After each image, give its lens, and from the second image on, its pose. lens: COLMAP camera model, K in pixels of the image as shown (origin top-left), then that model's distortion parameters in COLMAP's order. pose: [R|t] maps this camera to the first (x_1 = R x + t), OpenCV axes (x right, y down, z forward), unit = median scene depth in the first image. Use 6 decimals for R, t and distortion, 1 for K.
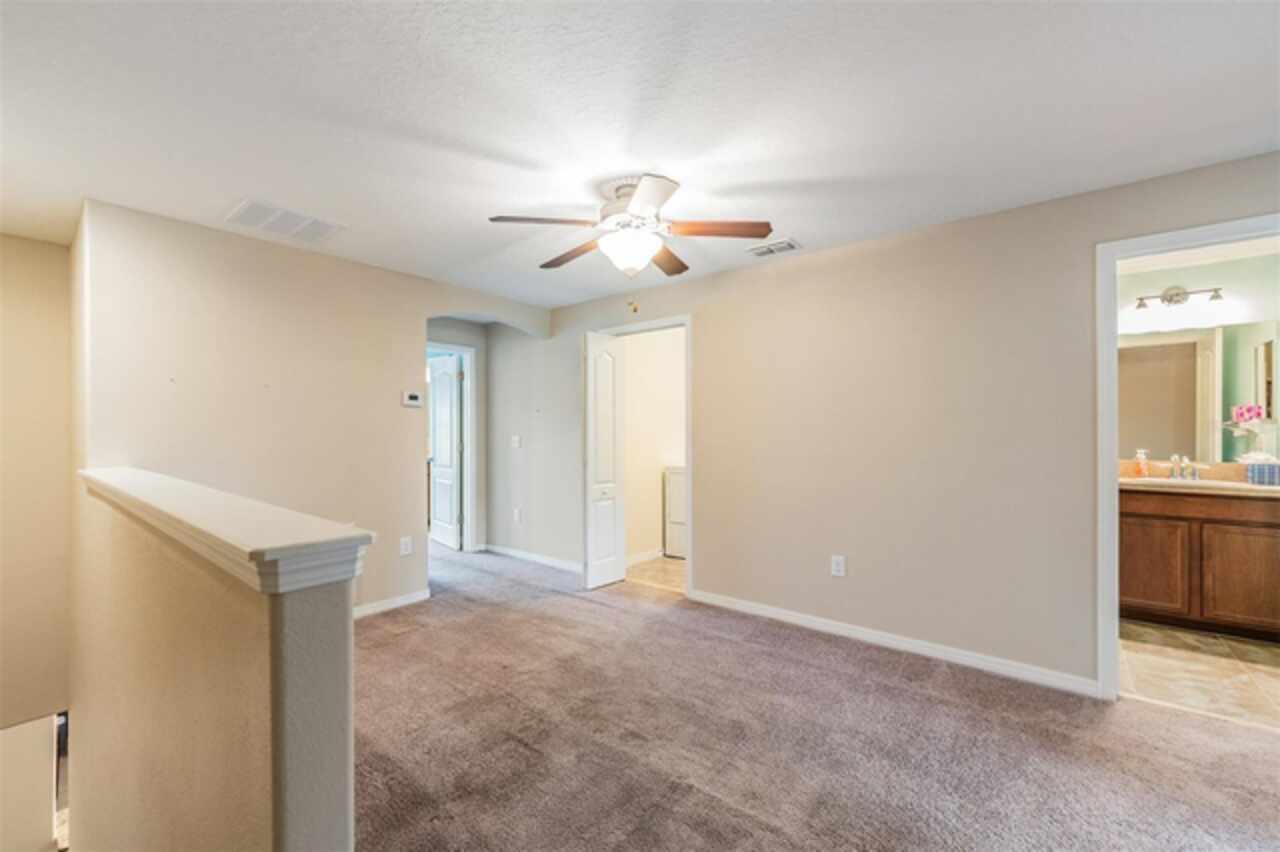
lens RADIAL K [[519.5, 0, 639.4], [0, 519.5, 430.5], [0, 0, 1]] dist [-0.001032, -0.000056]
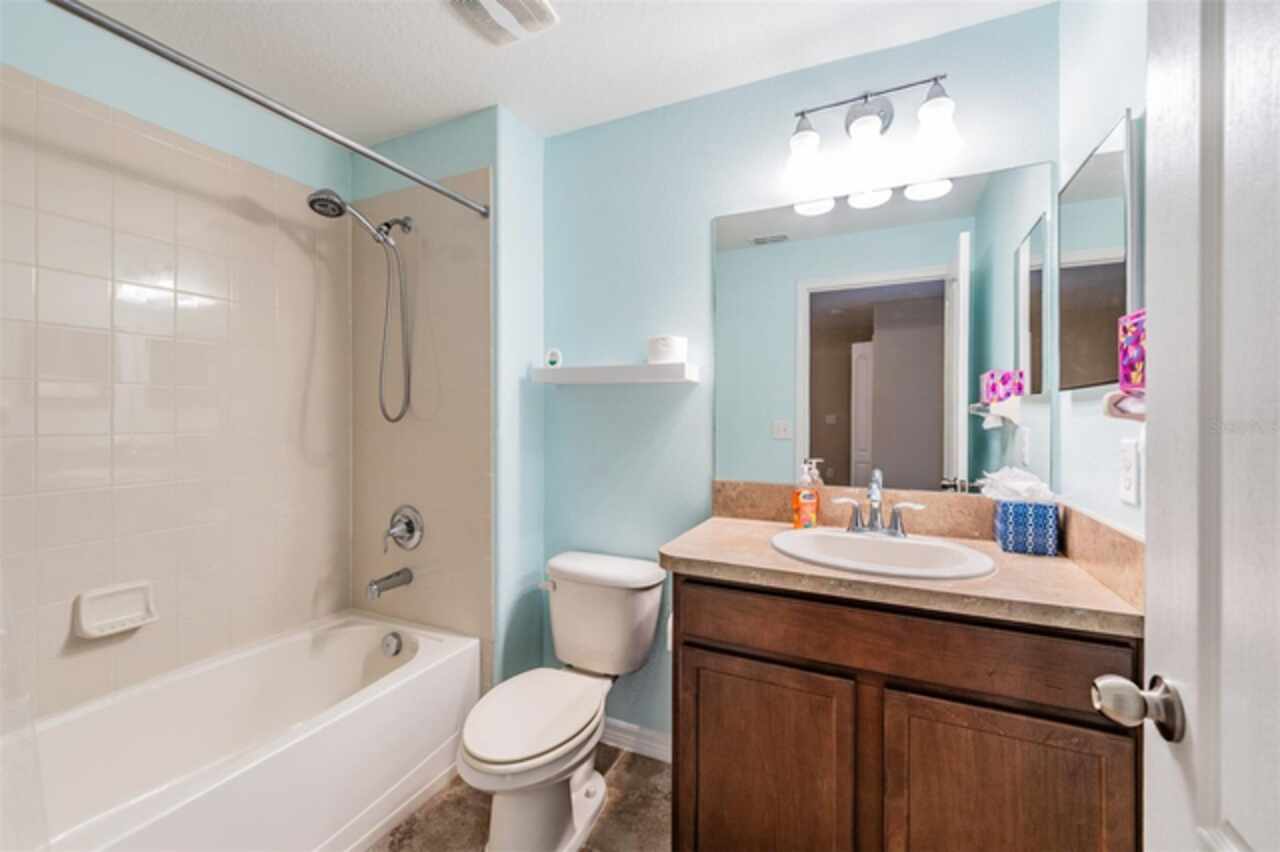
lens RADIAL K [[519.5, 0, 642.0], [0, 519.5, 421.4], [0, 0, 1]] dist [-0.001032, -0.000056]
pose [[0.971847, -0.004325, 0.235572, 0.738727], [0.001007, 0.999899, 0.014201, -0.005155], [-0.235609, -0.013563, 0.971753, 0.612254]]
